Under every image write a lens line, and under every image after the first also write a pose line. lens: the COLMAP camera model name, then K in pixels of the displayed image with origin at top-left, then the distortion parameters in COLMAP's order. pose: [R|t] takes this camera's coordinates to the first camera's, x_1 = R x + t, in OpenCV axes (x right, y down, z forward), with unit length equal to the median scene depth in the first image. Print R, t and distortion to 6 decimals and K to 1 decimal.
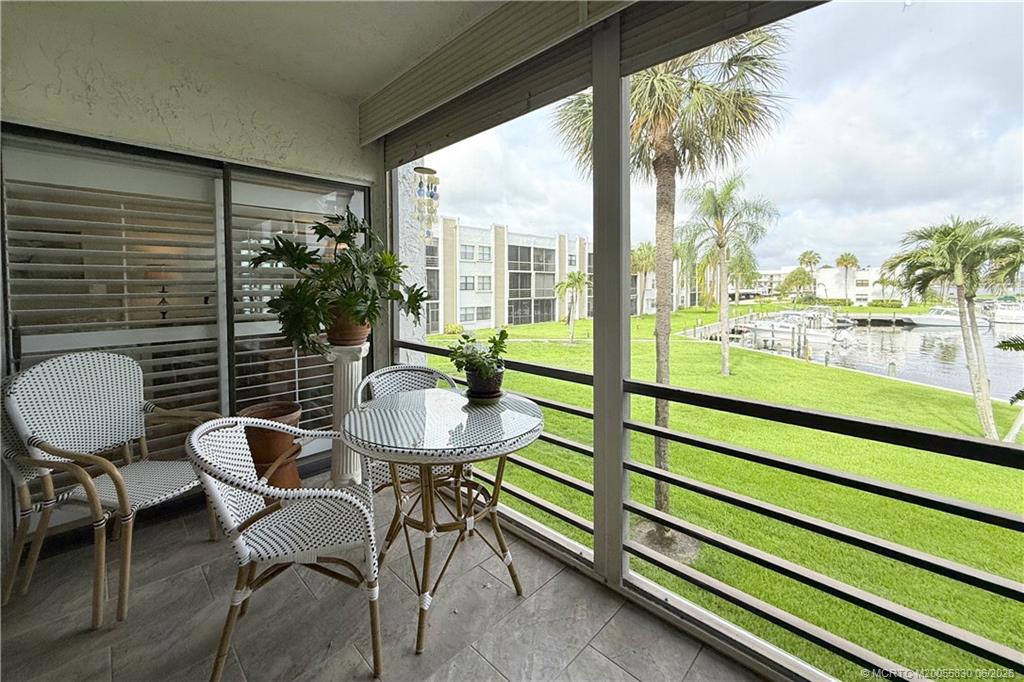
lens RADIAL K [[408.0, 0, 510.4], [0, 408.0, 299.9], [0, 0, 1]] dist [0.000994, -0.000267]
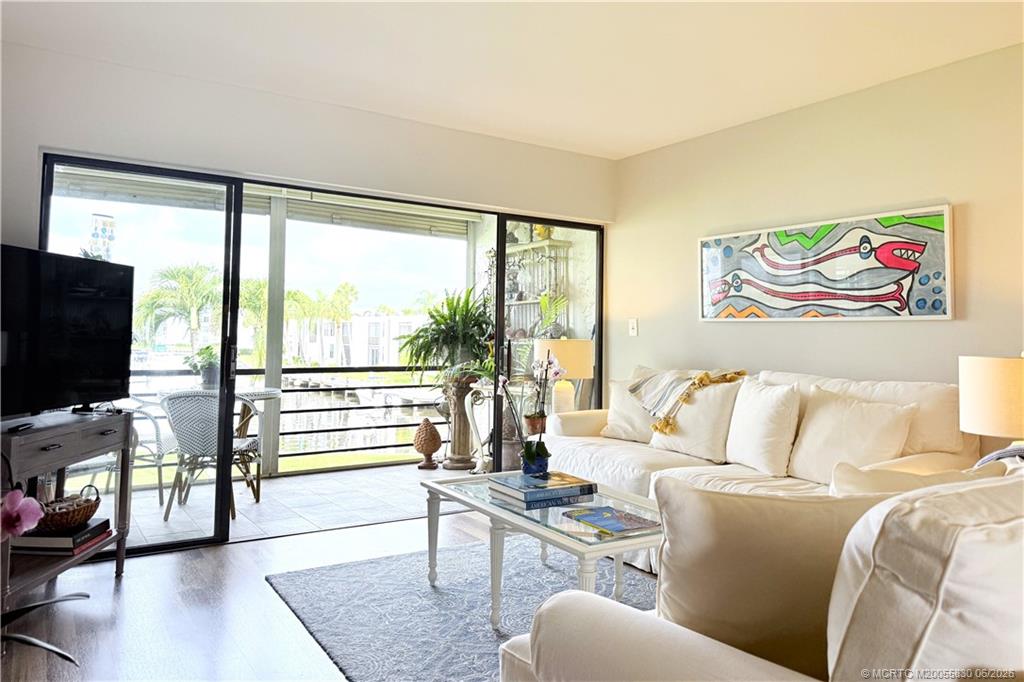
lens RADIAL K [[721.1, 0, 502.7], [0, 721.1, 294.9], [0, 0, 1]] dist [0.040040, -0.026087]
pose [[0.230064, 0.061896, 0.971205, -0.115358], [0.017743, 0.997543, -0.067778, 0.004182], [-0.973014, 0.032825, 0.228401, -0.034222]]
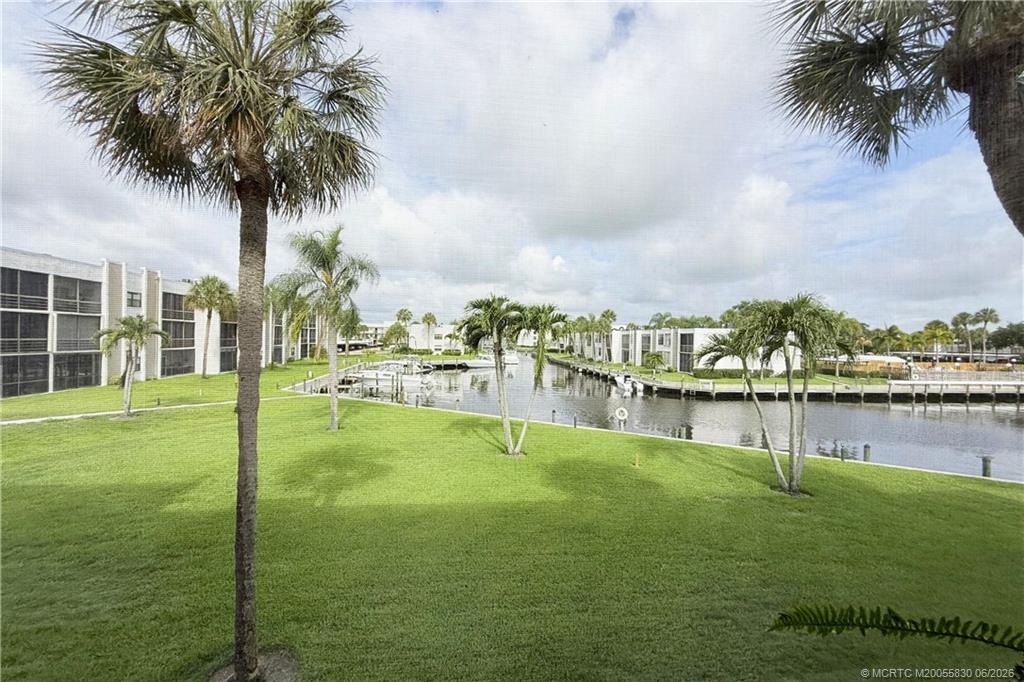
lens RADIAL K [[408.0, 0, 509.3], [0, 408.0, 338.3], [0, 0, 1]] dist [0.000994, -0.000267]
pose [[0.633632, 0.013306, 0.773520, 0.014410], [0.009285, 0.999649, -0.024802, -0.004374], [-0.773579, 0.022897, 0.633286, 0.021355]]
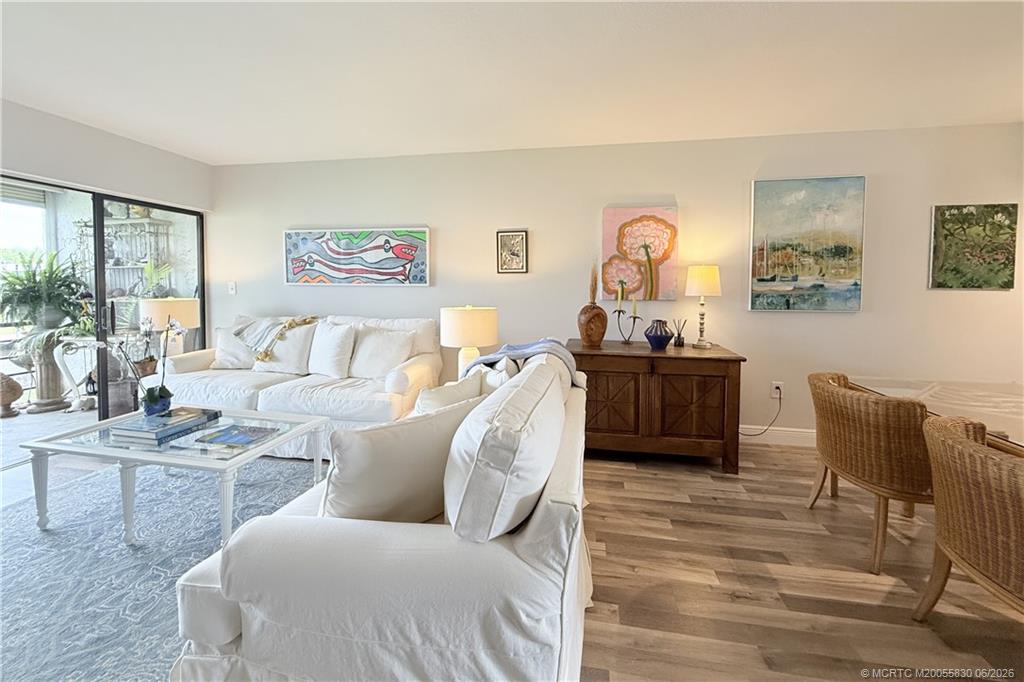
lens RADIAL K [[408.0, 0, 509.9], [0, 408.0, 300.4], [0, 0, 1]] dist [0.000994, -0.000267]
pose [[-0.551666, -0.032566, 0.833429, -0.110893], [0.024897, 0.998149, 0.055483, 0.001092], [-0.833694, 0.051358, -0.549834, -0.029561]]
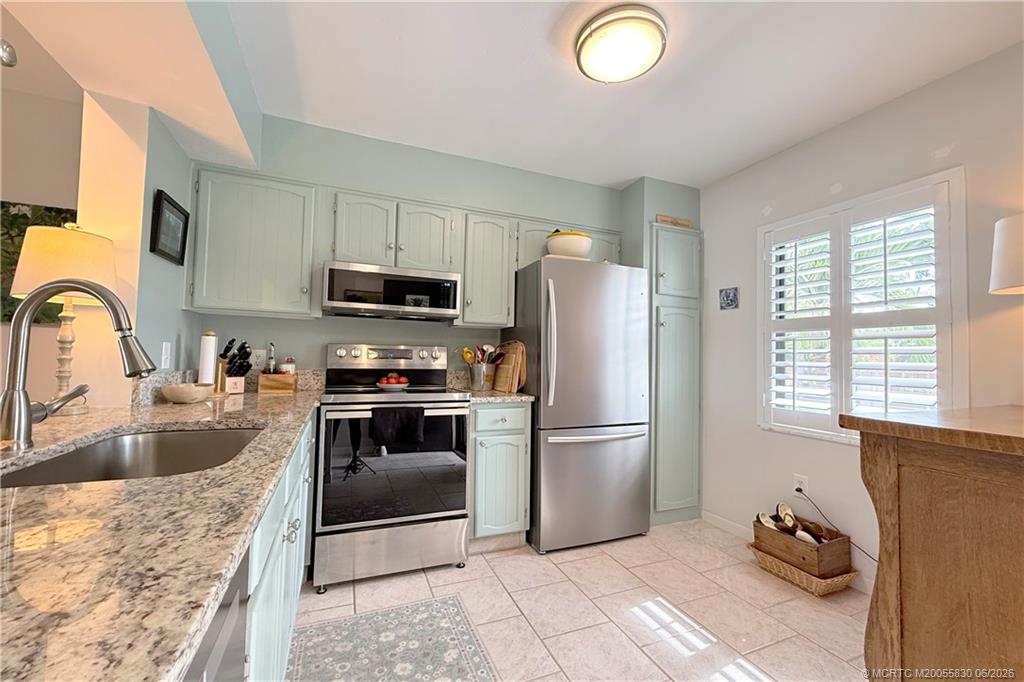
lens RADIAL K [[408.0, 0, 510.1], [0, 408.0, 341.2], [0, 0, 1]] dist [0.000994, -0.000267]
pose [[-0.917698, -0.002299, 0.397272, -0.166193], [-0.007370, 0.999910, -0.011239, 0.006940], [-0.397211, -0.013242, -0.917632, -0.109905]]
